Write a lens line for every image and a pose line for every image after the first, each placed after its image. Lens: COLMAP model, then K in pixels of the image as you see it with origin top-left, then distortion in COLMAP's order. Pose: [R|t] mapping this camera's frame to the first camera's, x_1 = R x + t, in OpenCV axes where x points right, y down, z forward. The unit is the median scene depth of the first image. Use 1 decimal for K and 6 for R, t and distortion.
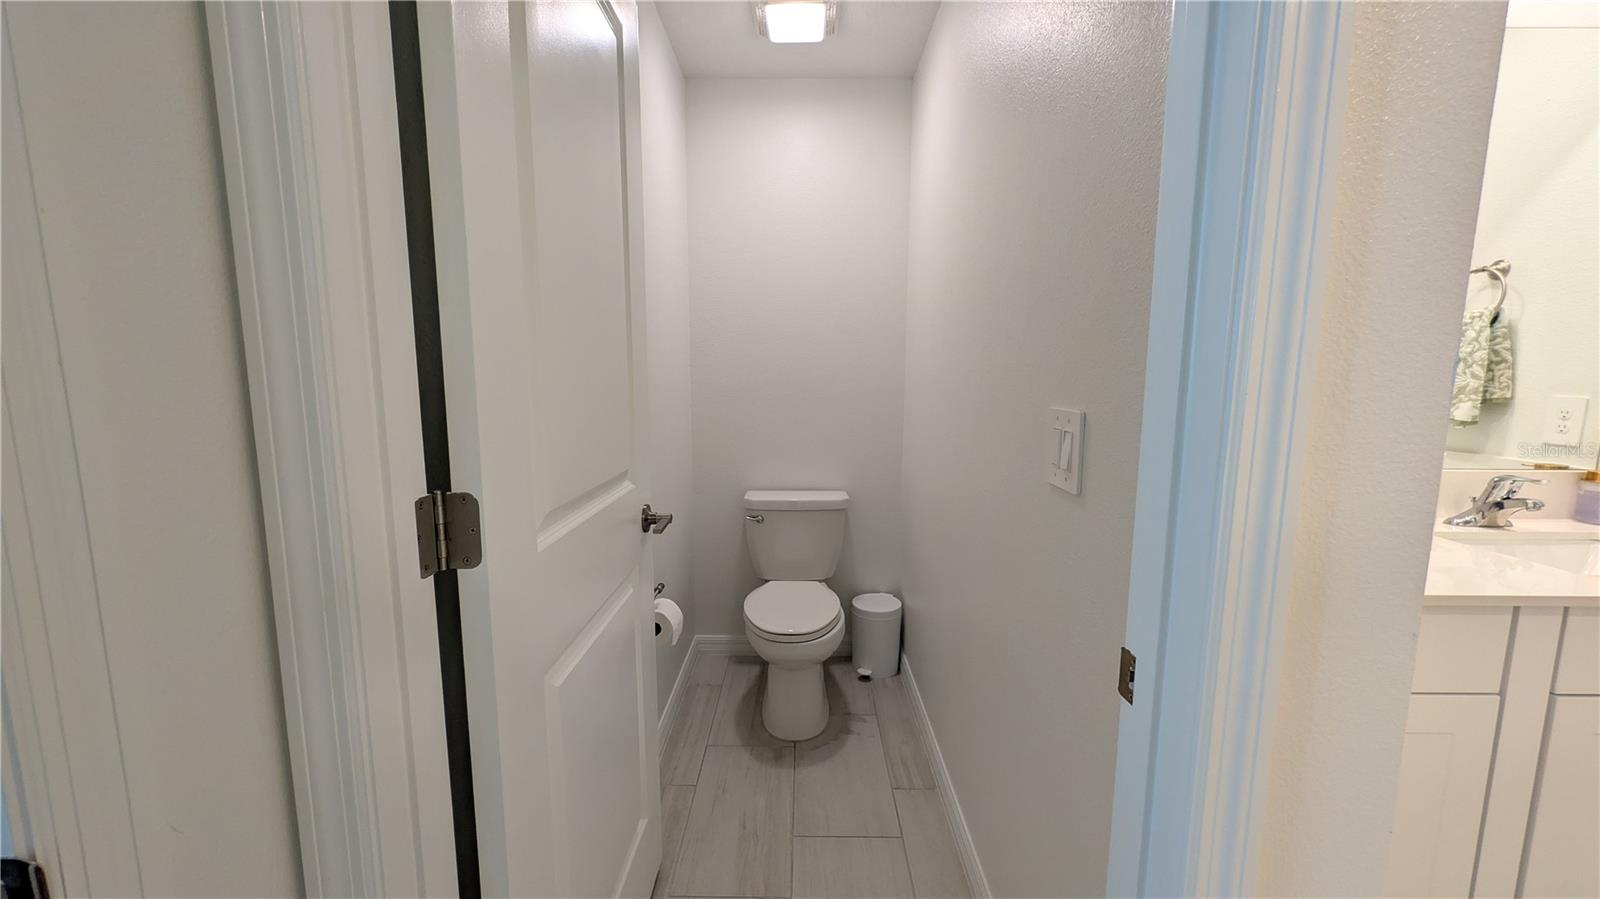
lens RADIAL K [[612.8, 0, 800.5], [0, 612.8, 452.0], [0, 0, 1]] dist [0.001080, 0.000016]
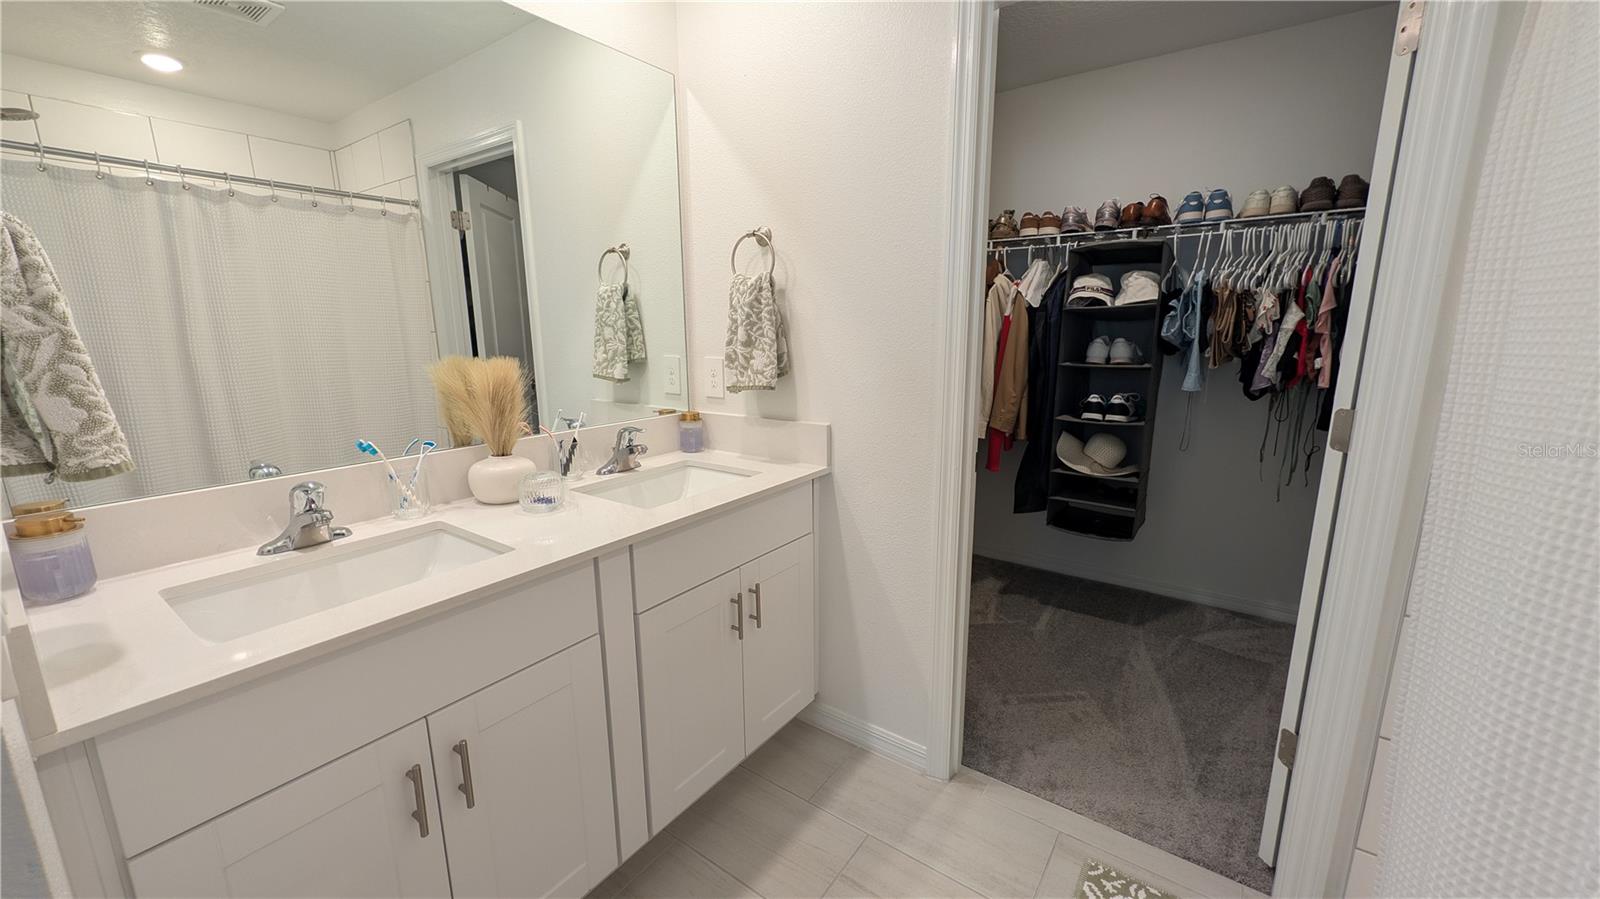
lens RADIAL K [[612.8, 0, 800.6], [0, 612.8, 447.1], [0, 0, 1]] dist [0.001080, 0.000016]
pose [[0.578227, -0.172114, 0.797515, 0.312732], [0.119491, 0.984820, 0.125902, -0.028268], [-0.807078, 0.022496, 0.590016, 0.010360]]
